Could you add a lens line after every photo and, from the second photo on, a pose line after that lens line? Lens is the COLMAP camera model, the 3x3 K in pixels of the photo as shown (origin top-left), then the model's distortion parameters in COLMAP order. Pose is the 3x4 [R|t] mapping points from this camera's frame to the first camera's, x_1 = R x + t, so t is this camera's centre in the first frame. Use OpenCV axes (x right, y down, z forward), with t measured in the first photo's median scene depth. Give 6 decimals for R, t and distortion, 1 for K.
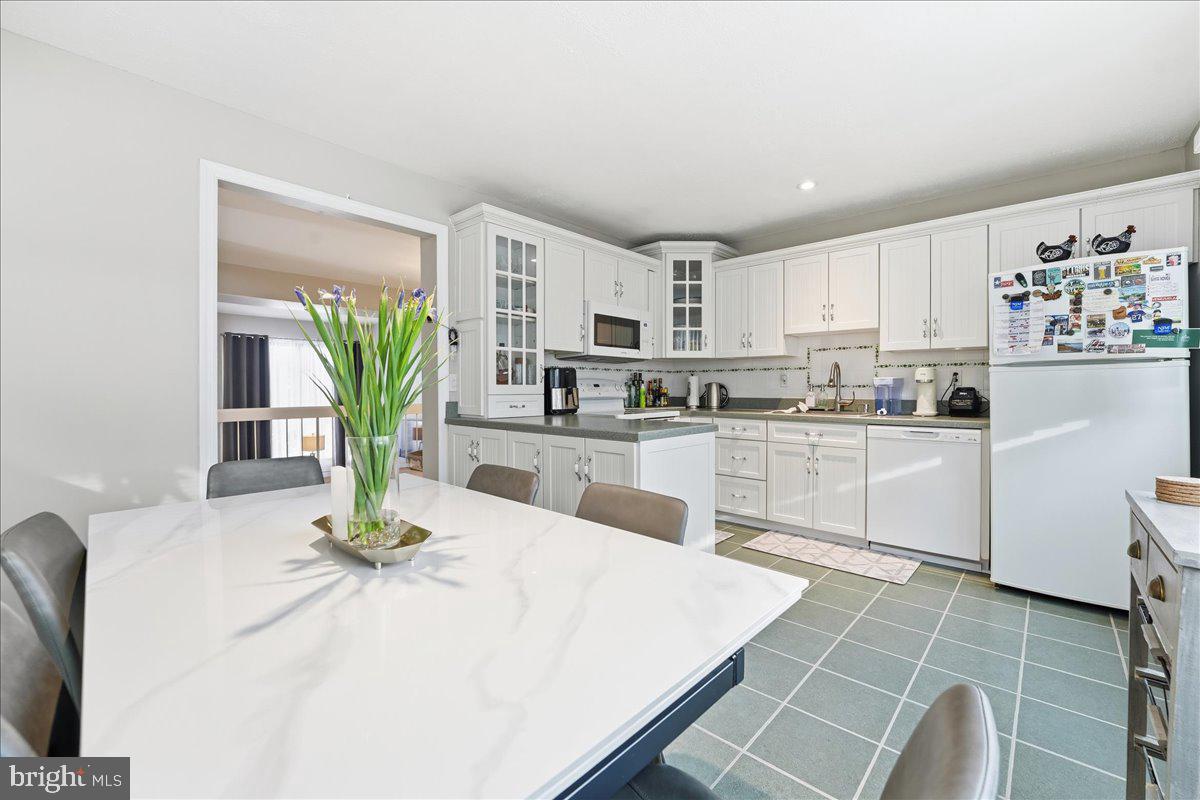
lens RADIAL K [[493.6, 0, 608.5], [0, 493.6, 394.3], [0, 0, 1]] dist [0.002333, 0.000022]
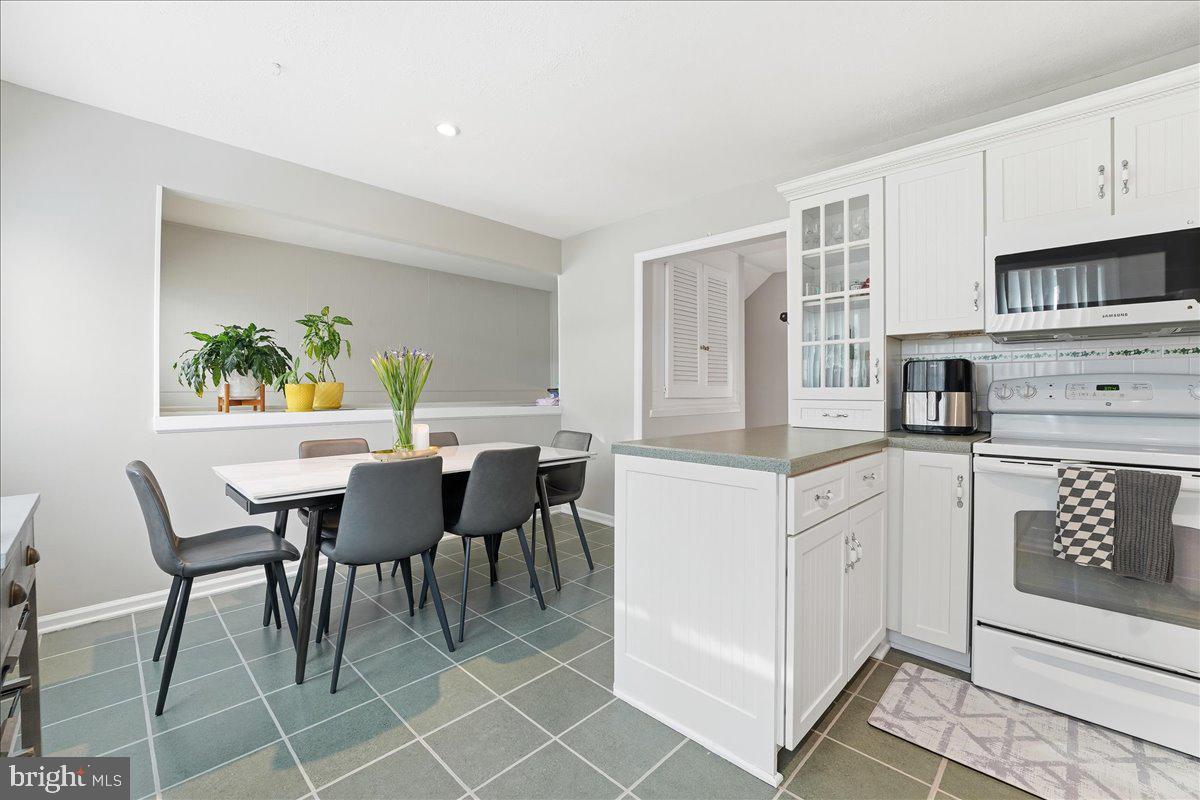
lens RADIAL K [[493.6, 0, 600.3], [0, 493.6, 394.0], [0, 0, 1]] dist [0.002333, 0.000022]
pose [[-0.033412, 0.004604, -0.999431, 0.584973], [-0.018897, 0.999808, 0.005238, -0.005626], [0.999263, 0.019061, -0.033319, 0.635437]]
